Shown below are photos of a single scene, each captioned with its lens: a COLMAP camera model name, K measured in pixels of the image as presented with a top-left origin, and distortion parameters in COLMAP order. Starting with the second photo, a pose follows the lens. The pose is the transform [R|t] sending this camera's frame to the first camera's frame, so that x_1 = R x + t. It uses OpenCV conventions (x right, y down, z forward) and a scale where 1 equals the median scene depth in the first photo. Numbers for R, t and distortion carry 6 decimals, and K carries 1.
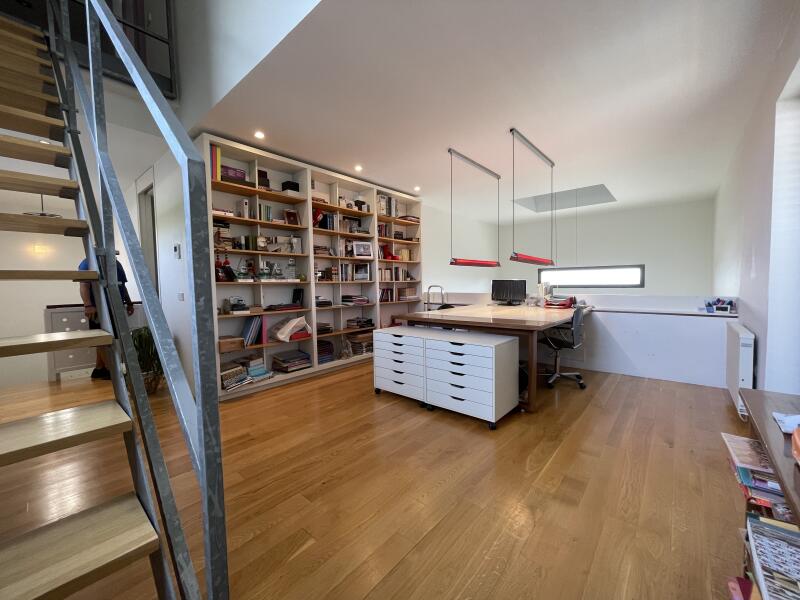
lens RADIAL K [[322.5, 0, 400.1], [0, 322.5, 301.8], [0, 0, 1]] dist [-0.006338, 0.001658]
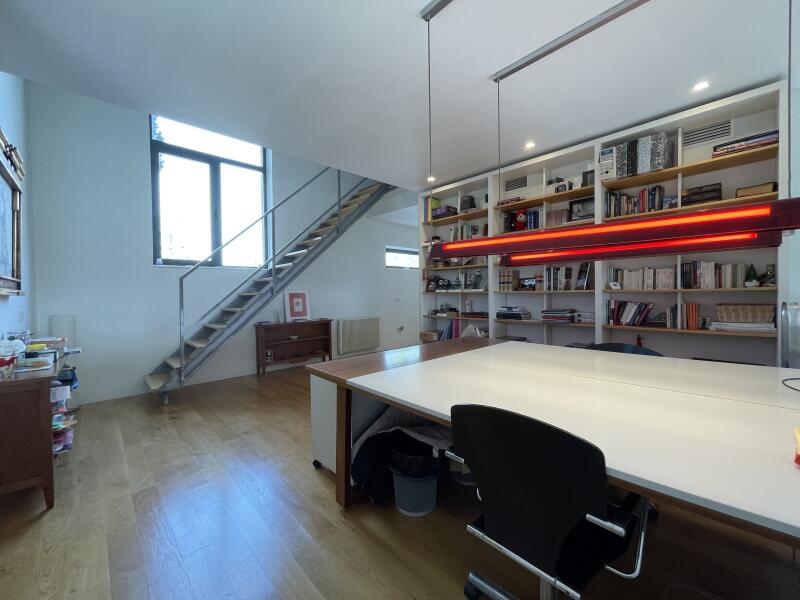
lens RADIAL K [[322.5, 0, 399.6], [0, 322.5, 298.4], [0, 0, 1]] dist [-0.006338, 0.001658]
pose [[-0.087014, 0.027030, -0.995840, 0.590210], [-0.048846, 0.998314, 0.031366, -0.049286], [0.995009, 0.051372, -0.085547, 0.679223]]
